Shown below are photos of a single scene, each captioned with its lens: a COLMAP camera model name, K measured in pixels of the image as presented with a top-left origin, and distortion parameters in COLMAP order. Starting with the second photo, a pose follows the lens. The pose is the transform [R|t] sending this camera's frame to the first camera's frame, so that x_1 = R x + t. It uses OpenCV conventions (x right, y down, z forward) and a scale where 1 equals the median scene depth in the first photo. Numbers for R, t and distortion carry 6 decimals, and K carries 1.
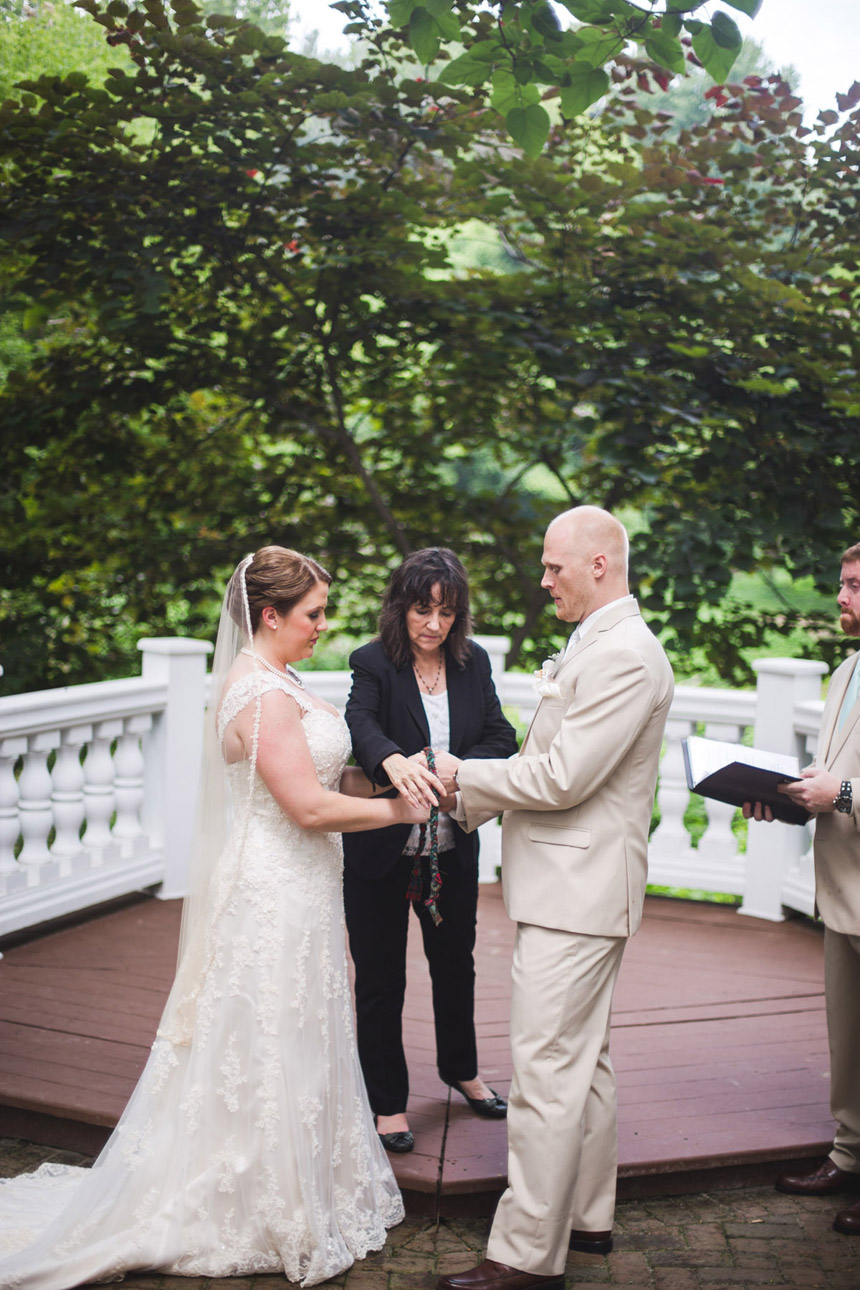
lens RADIAL K [[1910.0, 0, 430.0], [0, 1910.0, 645.0], [0, 0, 1]] dist [-0.011834, -0.001636]
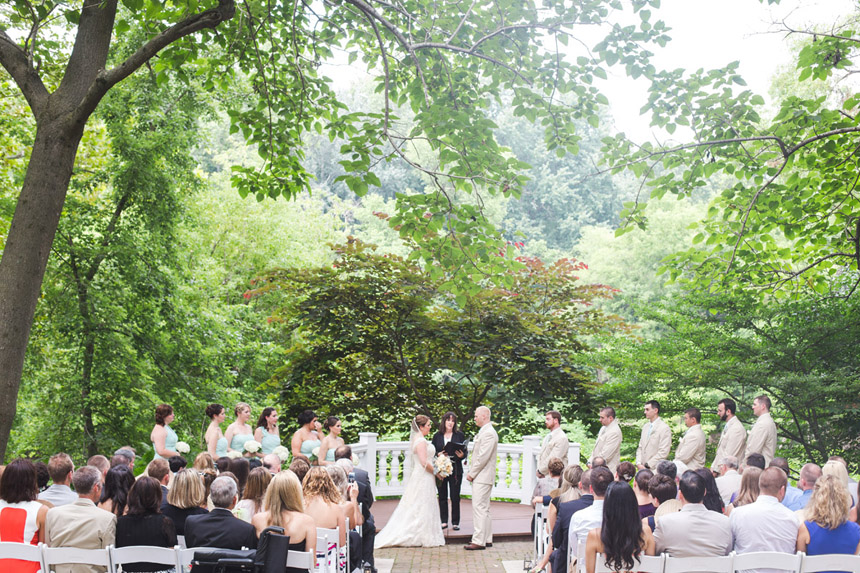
lens RADIAL K [[1242.6, 0, 430.0], [0, 1242.6, 286.5], [0, 0, 1]] dist [-0.166974, -0.005003]
pose [[0.999589, -0.010969, 0.026483, -0.053948], [0.014118, 0.992452, -0.121817, 0.008021], [-0.024947, 0.122141, 0.992199, -1.071887]]
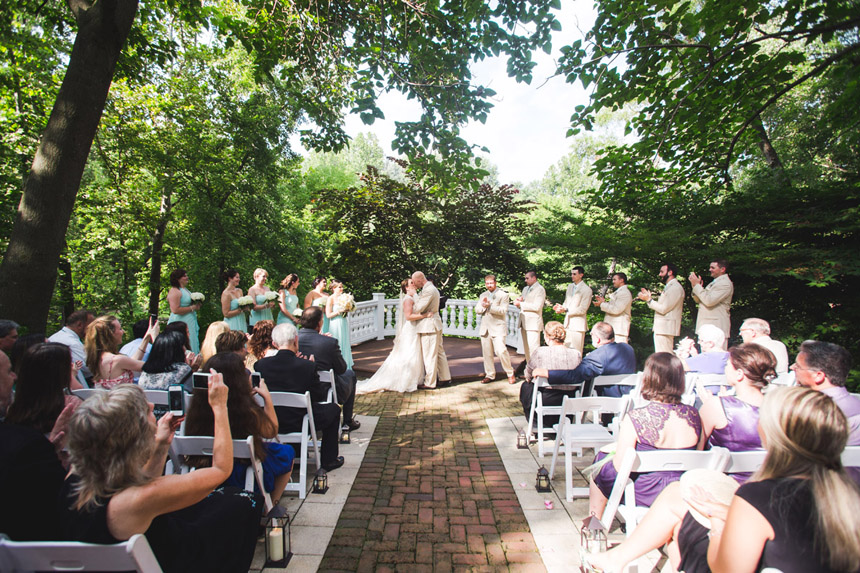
lens RADIAL K [[422.5, 0, 430.0], [0, 422.5, 286.5], [0, 0, 1]] dist [0.000225, 0.000001]
pose [[0.999461, -0.016877, 0.028167, -0.013158], [0.017546, 0.999566, -0.023643, 0.007055], [-0.027756, 0.024125, 0.999324, -0.139661]]
